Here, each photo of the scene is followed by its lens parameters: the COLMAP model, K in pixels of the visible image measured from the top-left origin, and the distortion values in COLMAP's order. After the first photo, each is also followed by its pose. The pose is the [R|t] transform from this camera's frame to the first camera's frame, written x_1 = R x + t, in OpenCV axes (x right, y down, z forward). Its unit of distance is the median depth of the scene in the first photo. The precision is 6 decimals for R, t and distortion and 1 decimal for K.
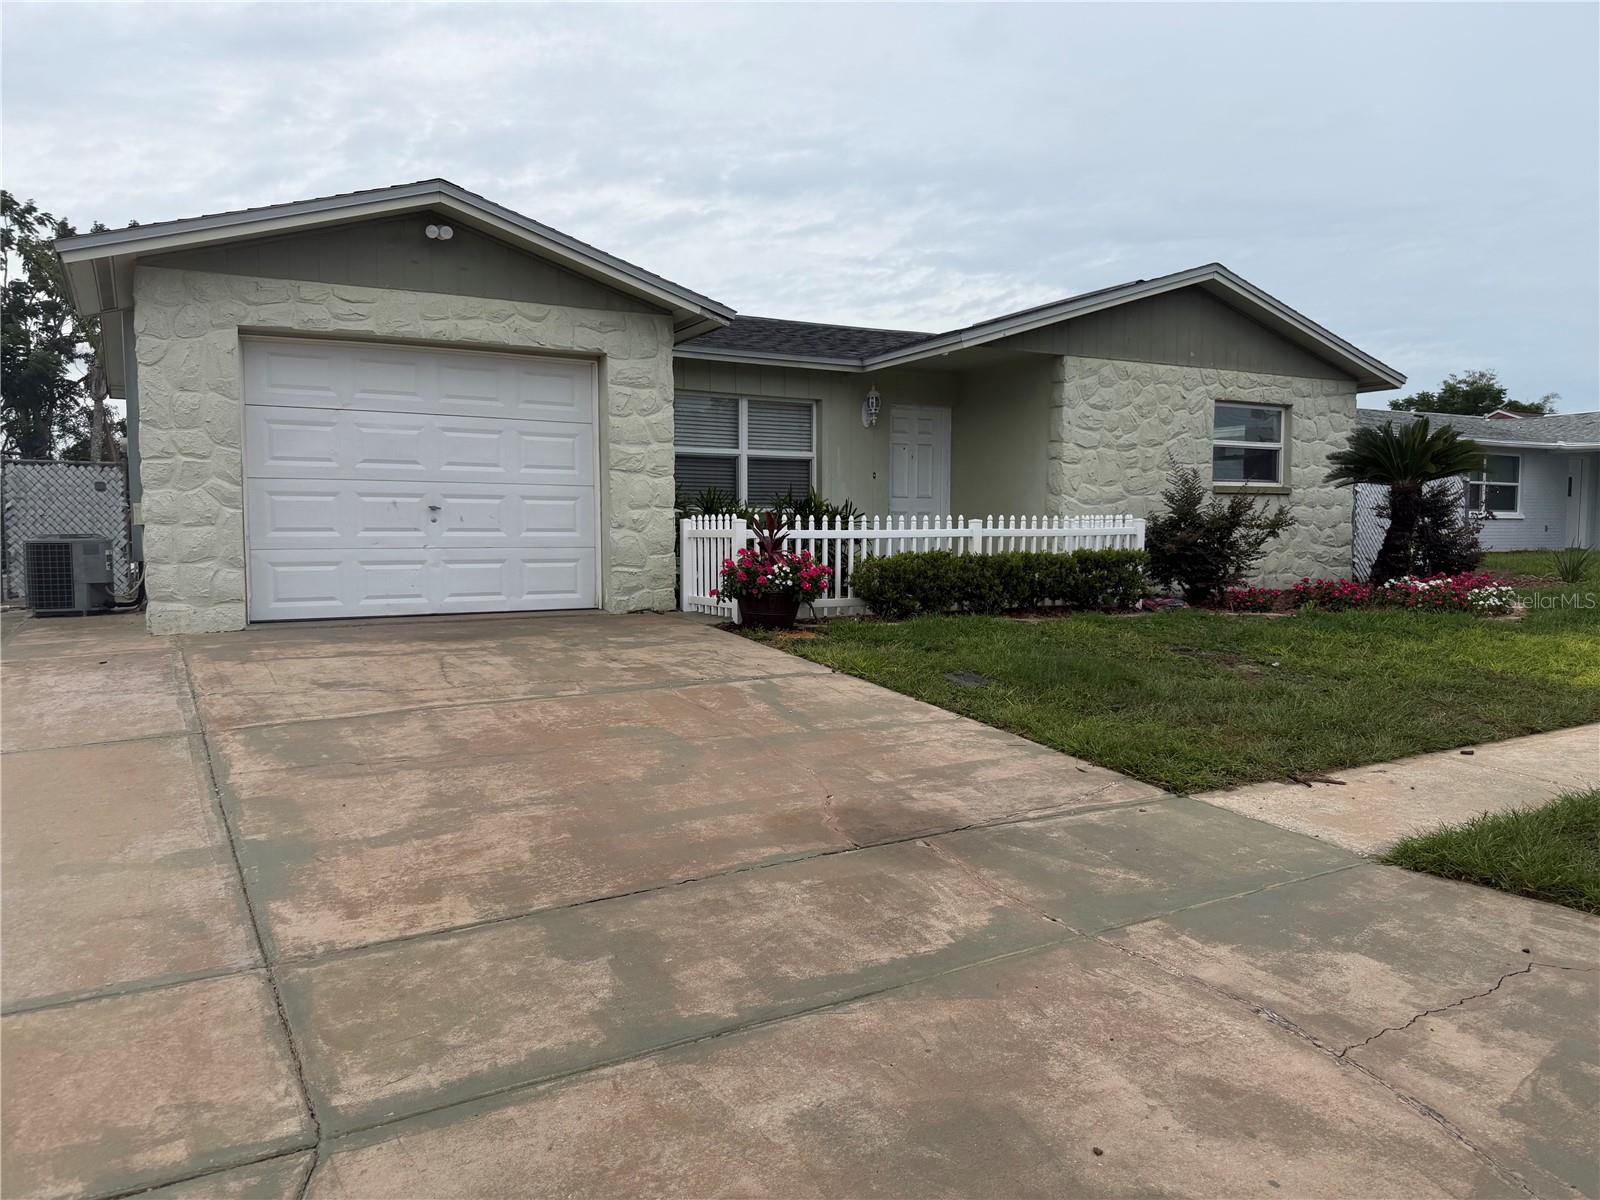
lens RADIAL K [[1128.4, 0, 800.0], [0, 1128.4, 600.0], [0, 0, 1]] dist [0.107173, -0.142361]
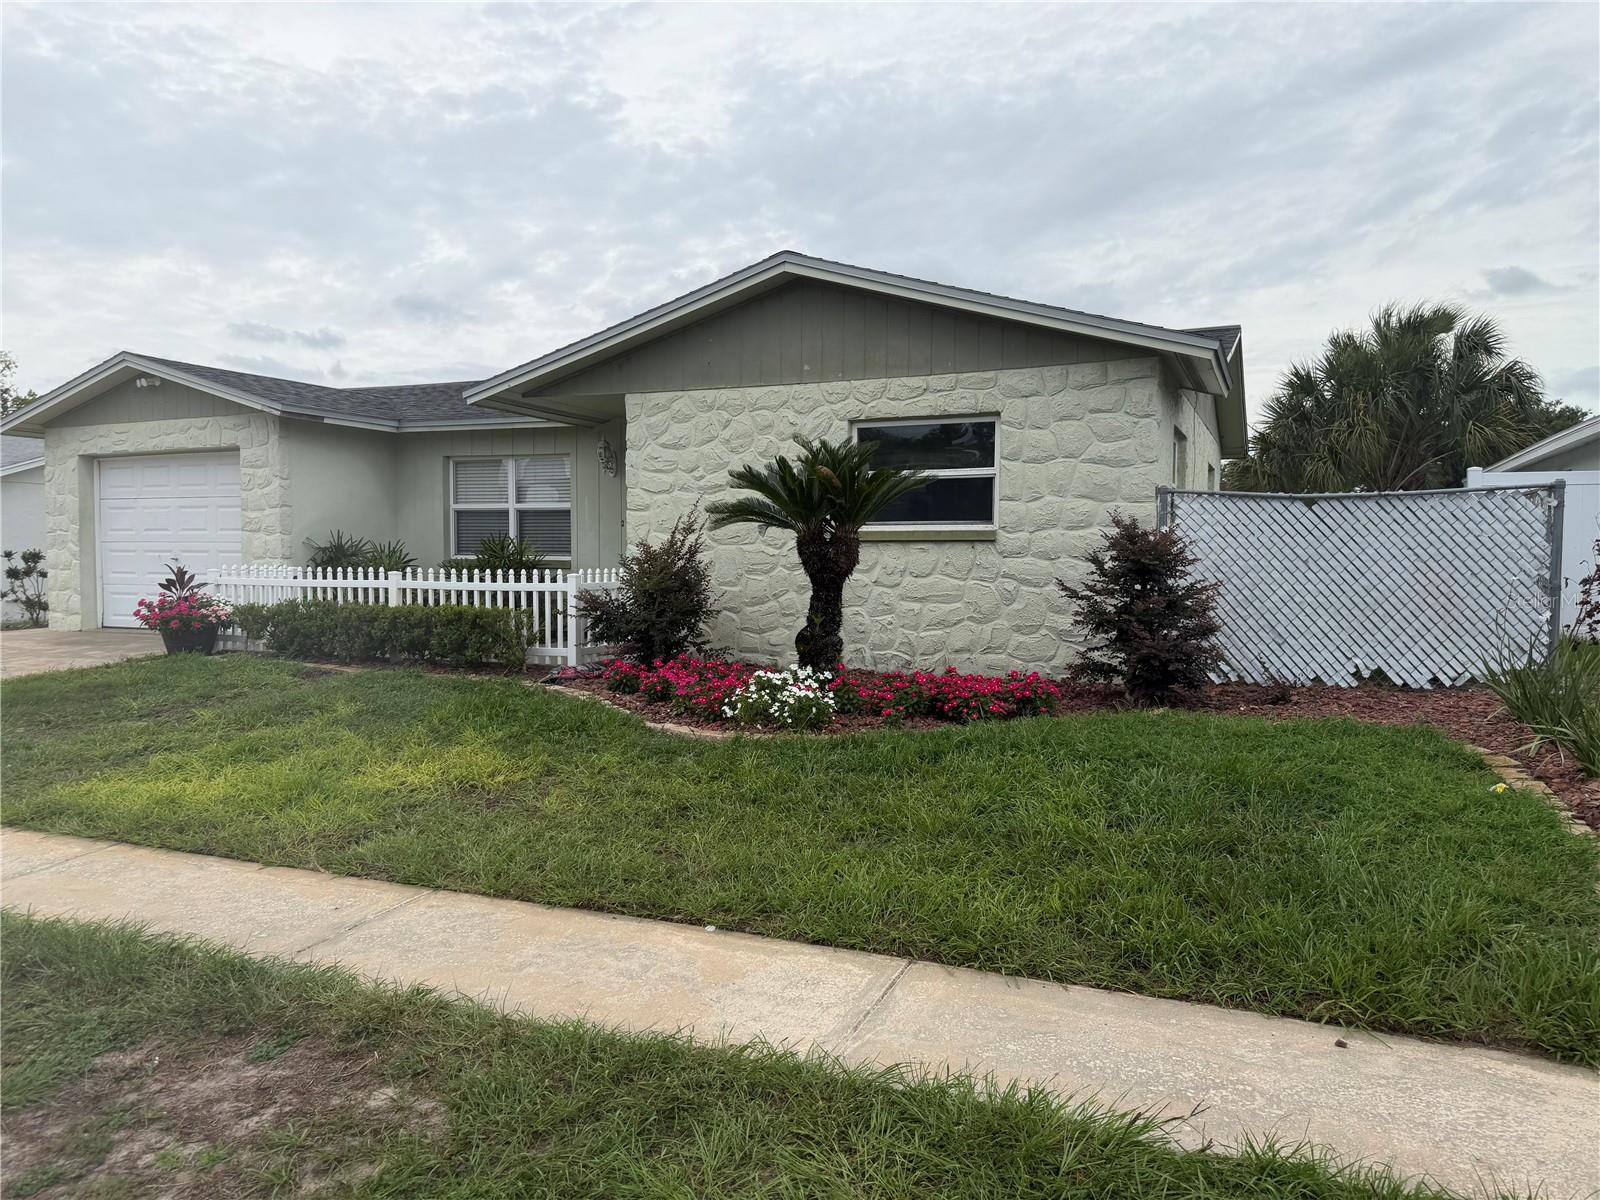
lens RADIAL K [[1103.0, 0, 800.0], [0, 1103.0, 600.0], [0, 0, 1]] dist [0.150791, -0.178003]
pose [[0.583224, 0.041292, -0.811261, 1.305133], [-0.056046, 0.998373, 0.010524, -0.082041], [0.810376, 0.039330, 0.584589, 0.739763]]
